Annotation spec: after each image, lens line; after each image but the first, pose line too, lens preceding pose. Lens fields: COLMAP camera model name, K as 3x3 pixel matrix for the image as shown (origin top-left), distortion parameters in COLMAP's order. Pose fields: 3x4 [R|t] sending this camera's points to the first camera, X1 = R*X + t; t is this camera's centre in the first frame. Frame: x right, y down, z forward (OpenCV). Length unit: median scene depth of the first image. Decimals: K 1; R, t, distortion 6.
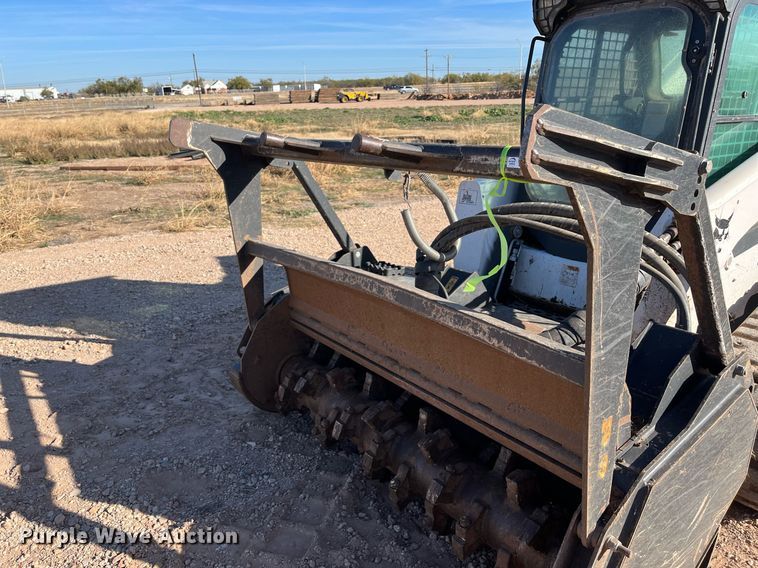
lens RADIAL K [[570.2, 0, 377.1], [0, 570.2, 282.2], [0, 0, 1]] dist [0.045192, -0.070651]
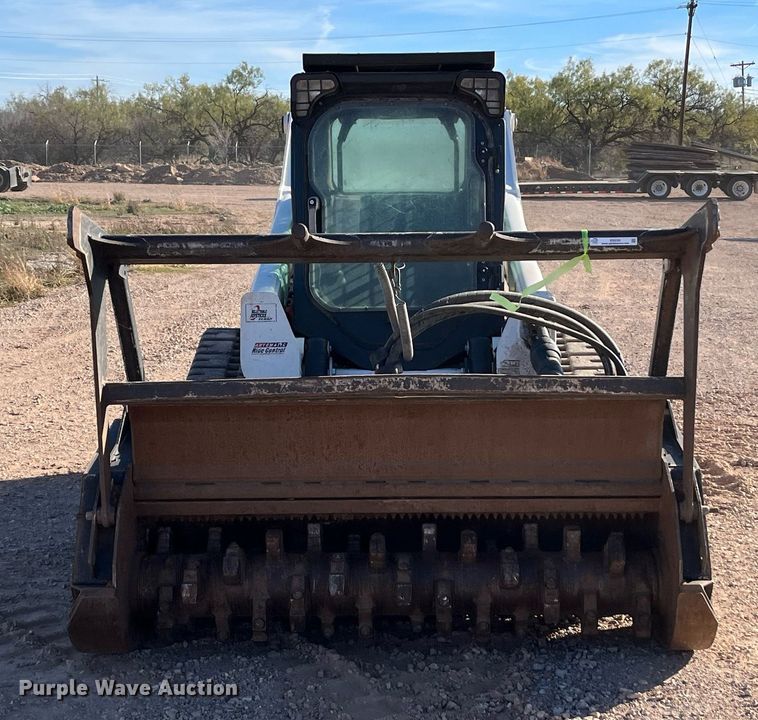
lens RADIAL K [[1282.7, 0, 375.4], [0, 1282.7, 365.5], [0, 0, 1]] dist [0.013964, 0.000000]
pose [[0.615274, -0.085397, 0.783674, -1.670420], [0.216828, 0.974104, -0.064086, 0.100290], [-0.757908, 0.209353, 0.617857, -0.256273]]
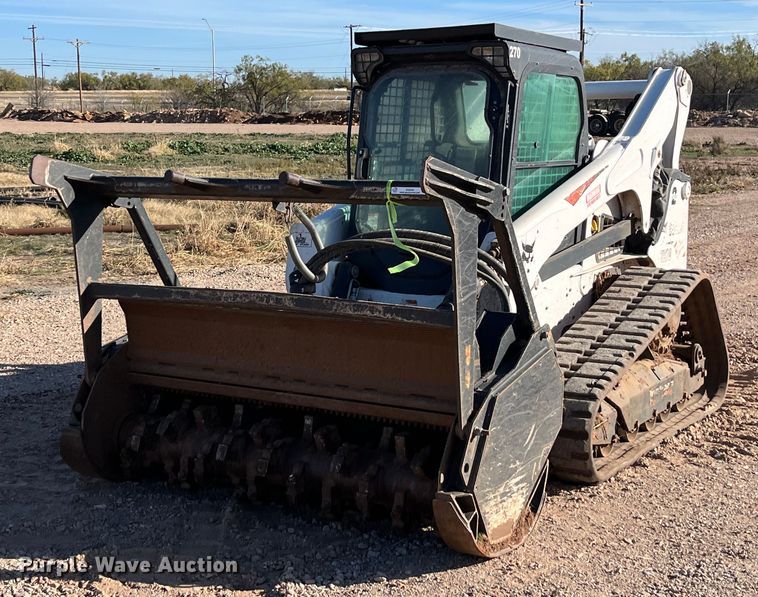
lens RADIAL K [[1131.5, 0, 378.3], [0, 1131.5, 293.9], [0, 0, 1]] dist [0.090029, 0.000000]
pose [[0.928912, -0.027678, 0.369266, -0.652574], [0.085910, 0.986103, -0.142200, 0.343392], [-0.360198, 0.163815, 0.918380, -1.205041]]
